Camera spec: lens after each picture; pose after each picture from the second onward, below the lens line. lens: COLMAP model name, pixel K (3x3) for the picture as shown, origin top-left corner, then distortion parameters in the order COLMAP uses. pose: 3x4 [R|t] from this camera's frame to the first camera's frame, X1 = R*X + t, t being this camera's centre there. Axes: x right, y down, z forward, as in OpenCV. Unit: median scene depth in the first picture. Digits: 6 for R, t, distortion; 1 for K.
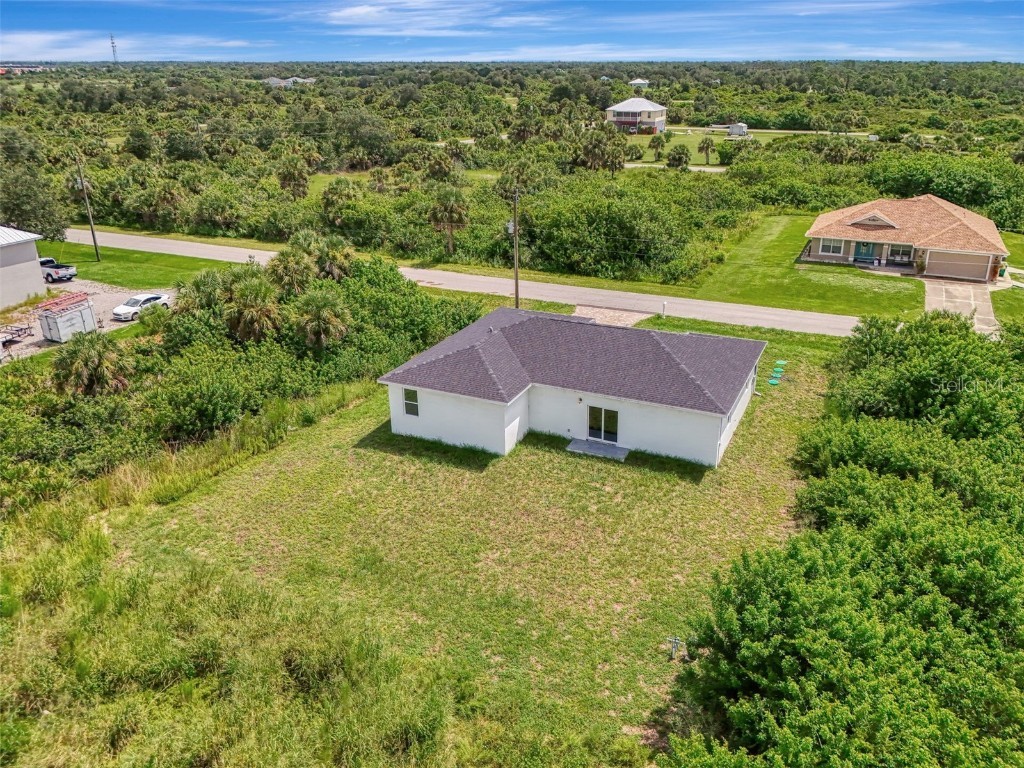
lens RADIAL K [[800.4, 0, 527.4], [0, 800.4, 383.3], [0, 0, 1]] dist [0.014747, 0.006998]
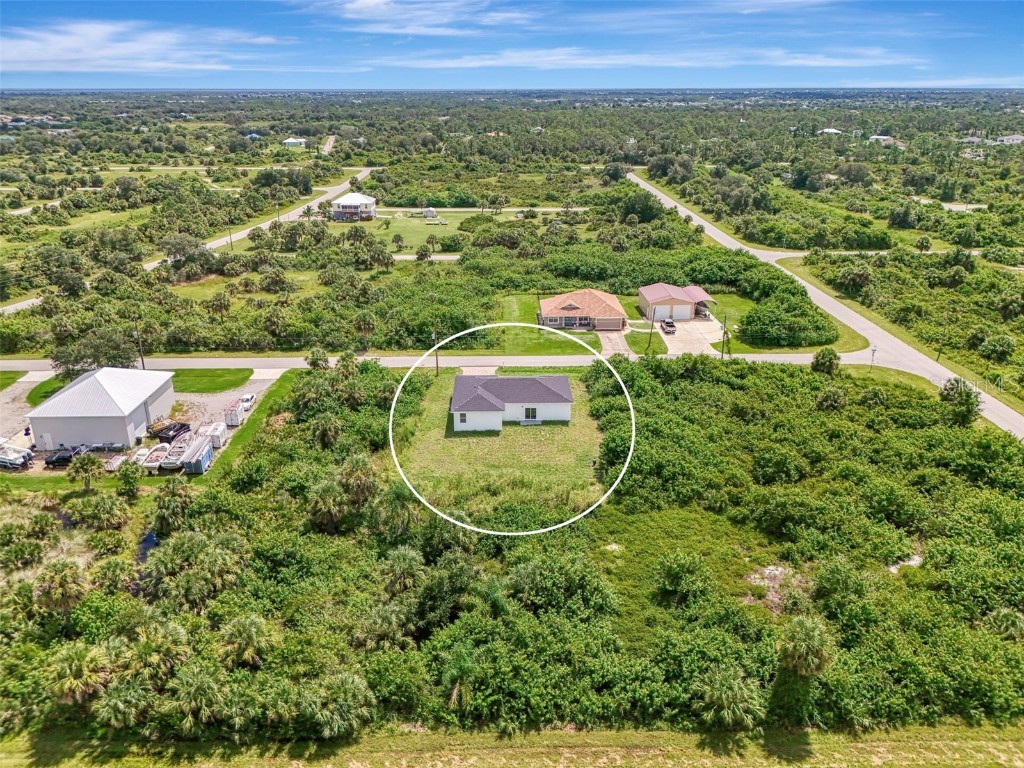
lens RADIAL K [[800.4, 0, 527.4], [0, 800.4, 383.3], [0, 0, 1]] dist [0.014747, 0.006998]
pose [[0.894037, -0.151043, 0.421762, -0.709887], [0.159420, 0.987088, 0.015567, -0.065650], [-0.418668, 0.053320, 0.906573, -1.021609]]
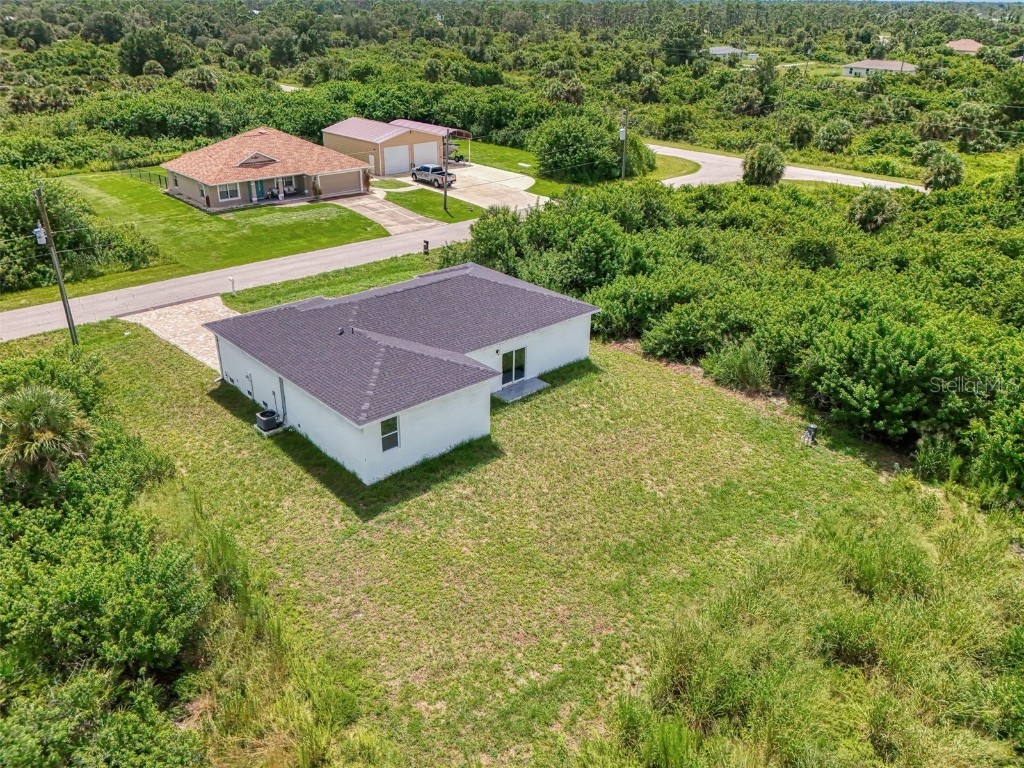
lens RADIAL K [[800.4, 0, 527.4], [0, 800.4, 383.3], [0, 0, 1]] dist [0.014747, 0.006998]
pose [[0.382116, -0.387479, 0.838956, -0.498706], [0.325748, 0.906054, 0.270102, -0.130064], [-0.864798, 0.170078, 0.472438, 0.323616]]
